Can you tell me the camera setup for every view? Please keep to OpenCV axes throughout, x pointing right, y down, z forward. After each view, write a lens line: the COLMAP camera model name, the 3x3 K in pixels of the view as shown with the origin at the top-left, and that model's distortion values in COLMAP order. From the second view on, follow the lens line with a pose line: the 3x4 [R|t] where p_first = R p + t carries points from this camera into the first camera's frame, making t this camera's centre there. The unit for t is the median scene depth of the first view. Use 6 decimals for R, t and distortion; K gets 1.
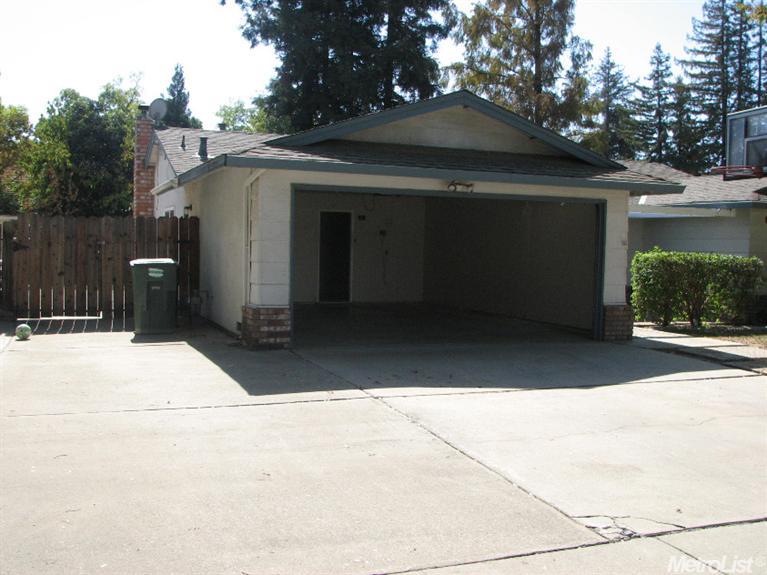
lens RADIAL K [[806.6, 0, 381.3], [0, 806.6, 288.8], [0, 0, 1]] dist [-0.153058, 0.000000]
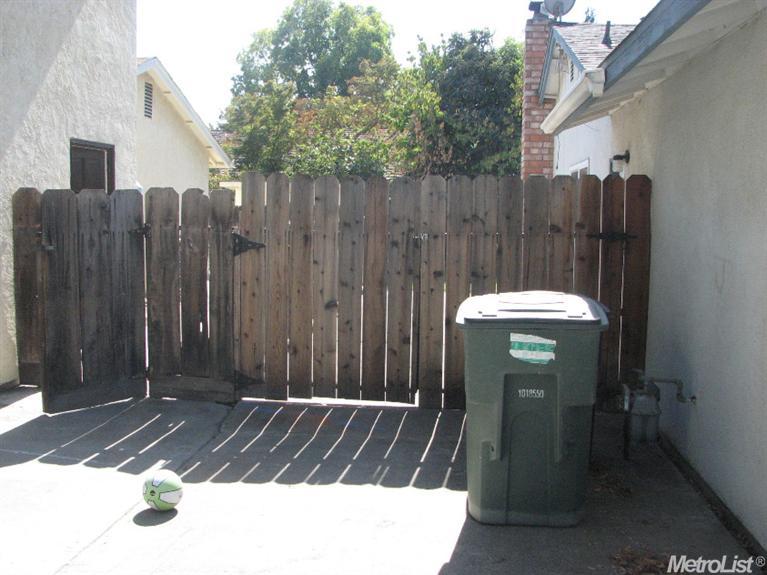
lens RADIAL K [[806.6, 0, 379.6], [0, 806.6, 288.1], [0, 0, 1]] dist [-0.153058, 0.000000]
pose [[0.877044, 0.039780, -0.478760, -0.157924], [-0.023120, 0.998906, 0.040646, -0.046853], [0.479853, -0.024579, 0.877005, 0.591429]]
